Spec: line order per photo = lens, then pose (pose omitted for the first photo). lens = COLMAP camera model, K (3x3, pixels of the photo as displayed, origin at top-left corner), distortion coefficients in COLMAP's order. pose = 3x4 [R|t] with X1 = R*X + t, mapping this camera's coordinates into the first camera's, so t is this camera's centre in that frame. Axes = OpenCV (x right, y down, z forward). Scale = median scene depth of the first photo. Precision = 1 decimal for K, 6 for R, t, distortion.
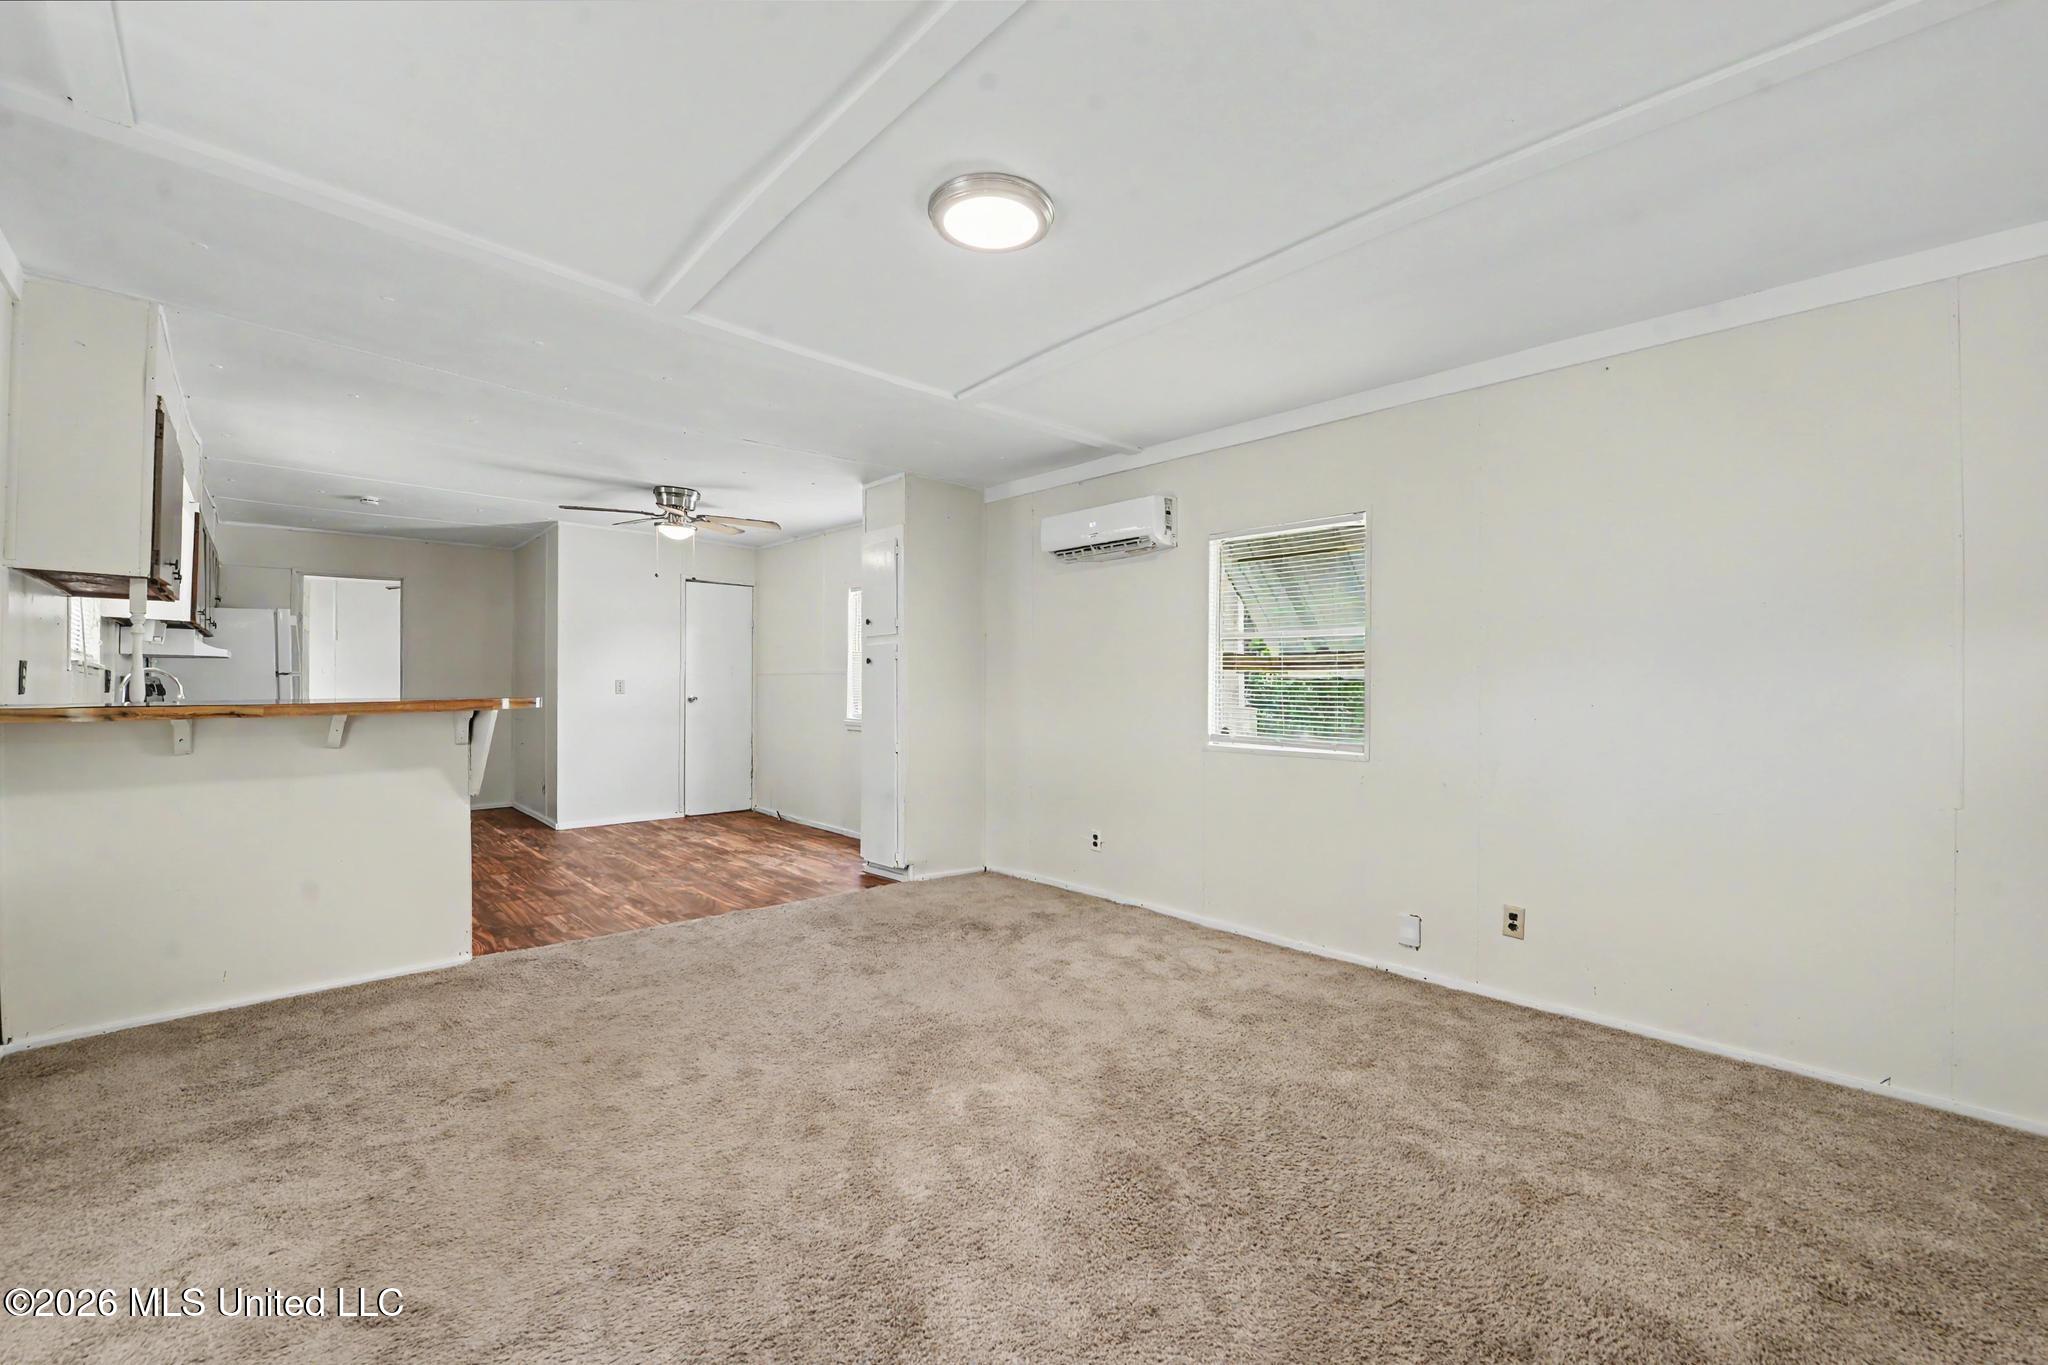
lens RADIAL K [[819.9, 0, 1010.0], [0, 819.9, 677.7], [0, 0, 1]] dist [-0.012391, -0.001725]
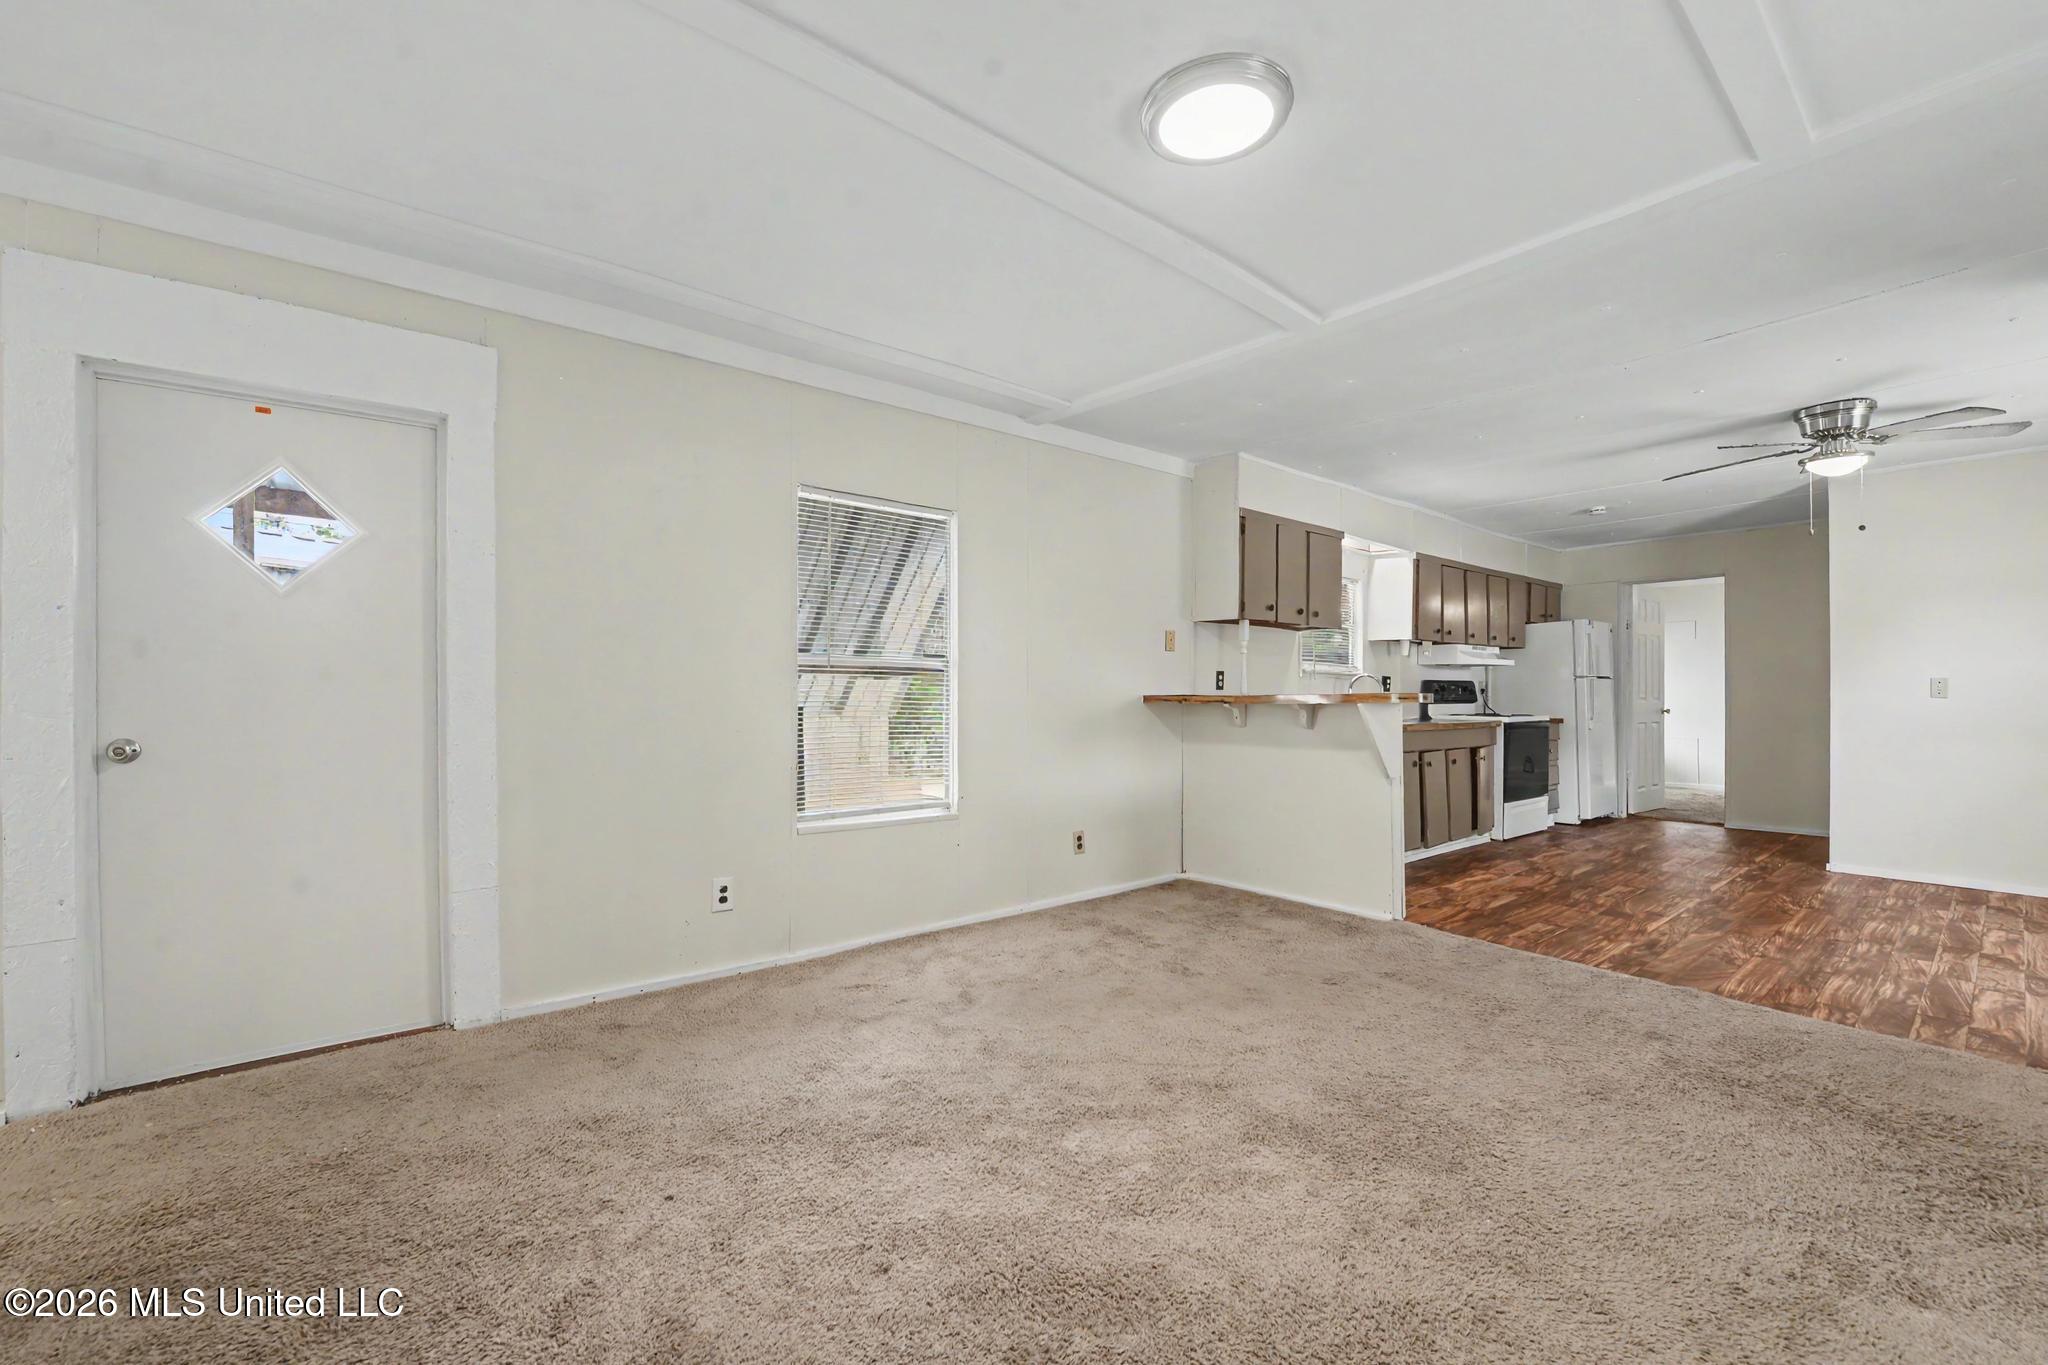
lens RADIAL K [[819.9, 0, 1014.9], [0, 819.9, 689.5], [0, 0, 1]] dist [-0.012391, -0.001725]
pose [[-0.072399, -0.002091, -0.997374, 0.520848], [0.006763, 0.999974, -0.002587, 0.017140], [0.997353, -0.006933, -0.072383, 0.536923]]
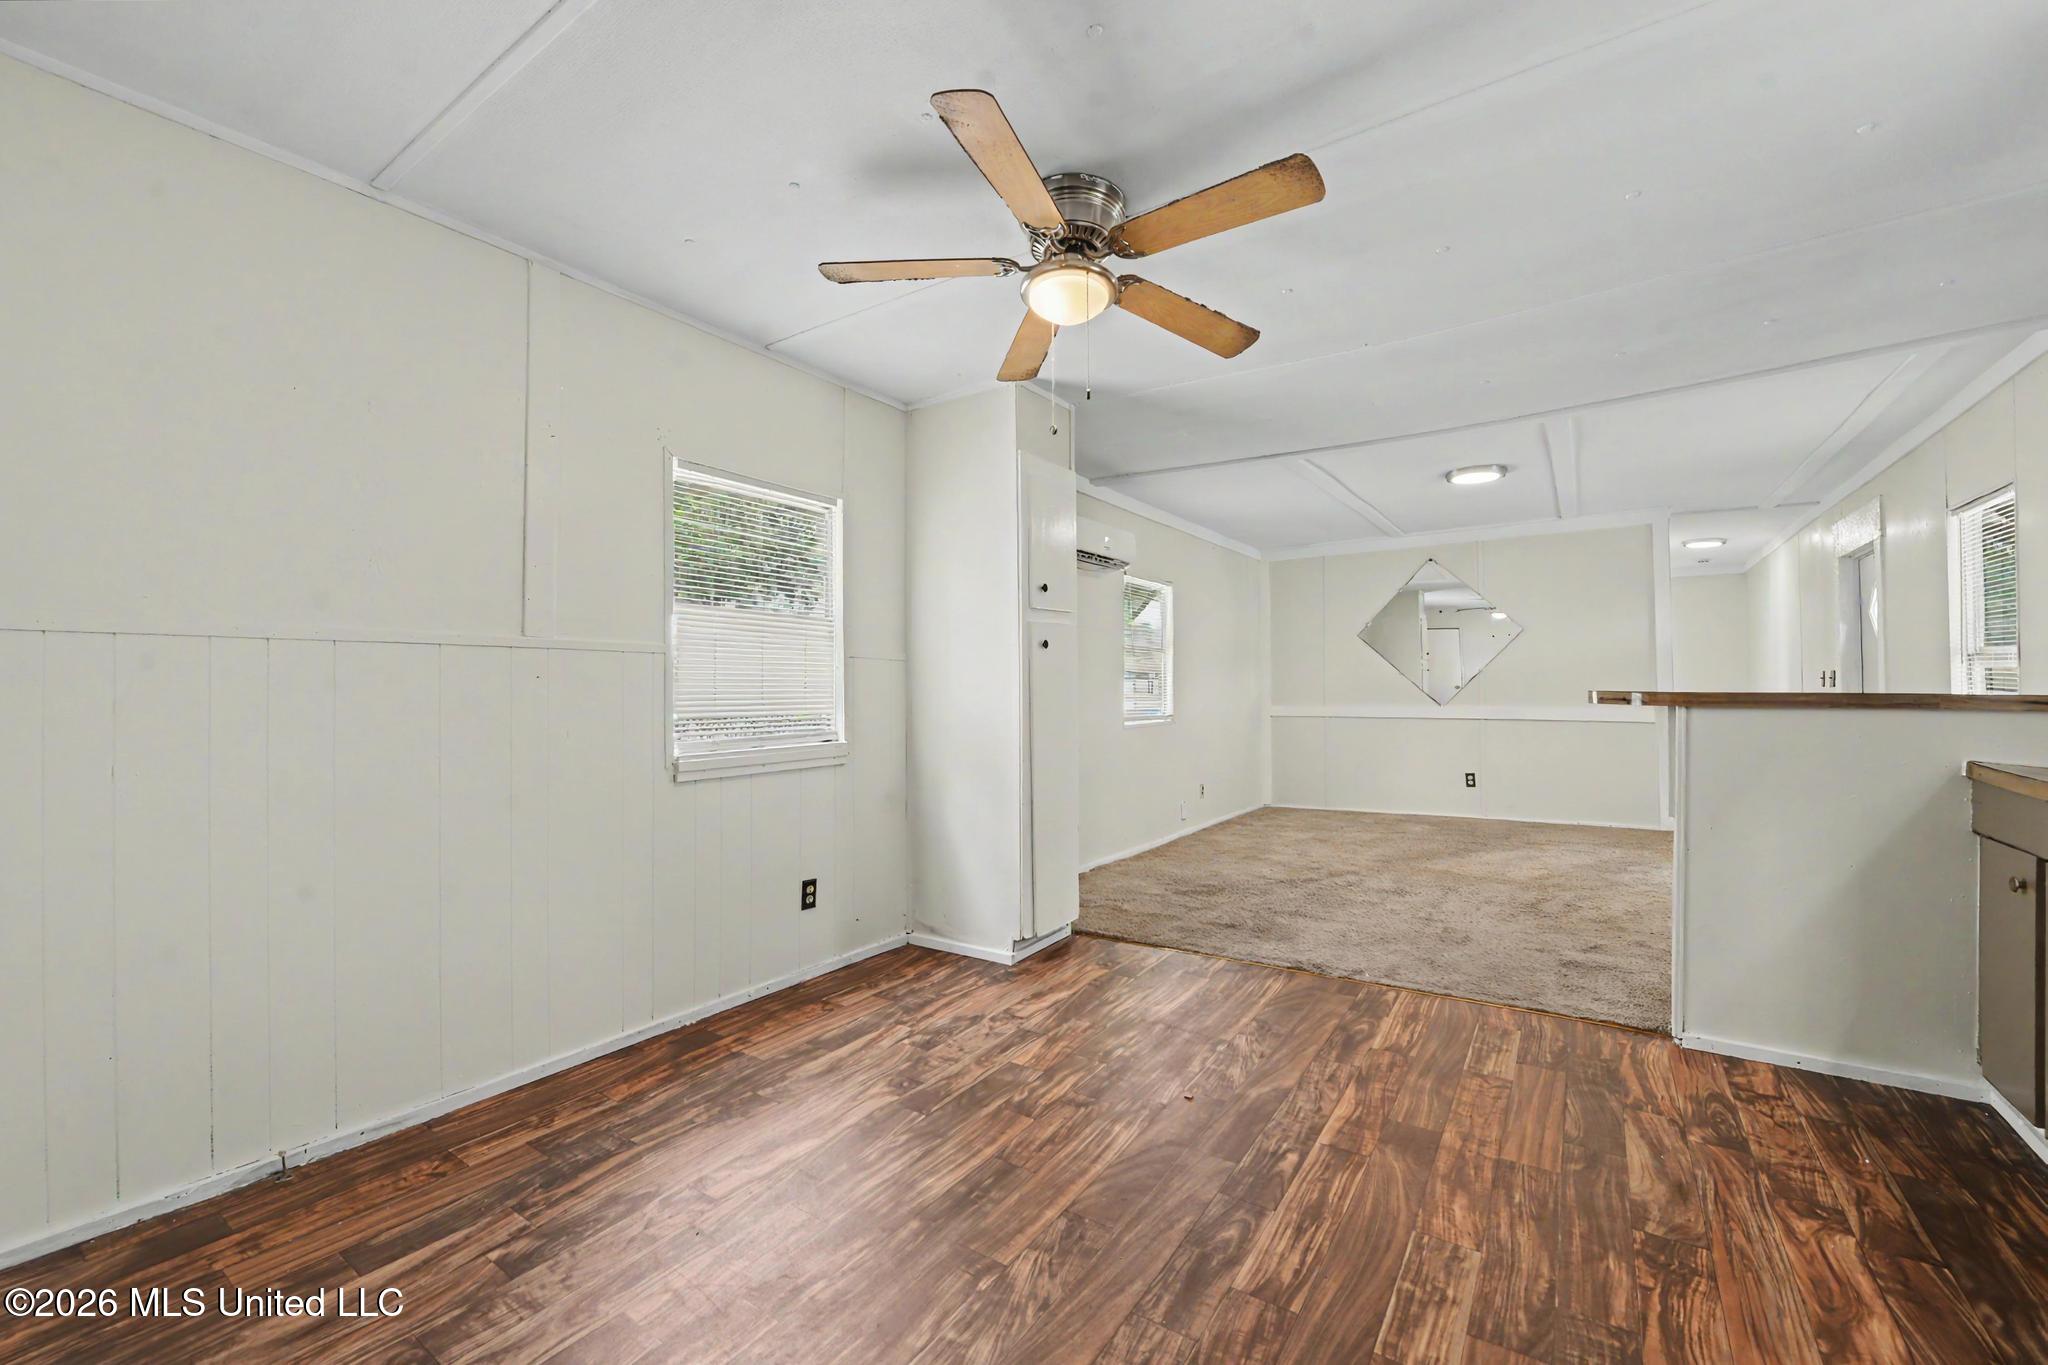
lens RADIAL K [[819.9, 0, 1028.5], [0, 819.9, 680.4], [0, 0, 1]] dist [-0.012391, -0.001725]
pose [[-0.222508, 0.007675, 0.974901, -1.233298], [0.005166, 0.999964, -0.006693, 0.021137], [-0.974917, 0.003547, -0.222540, 1.706440]]
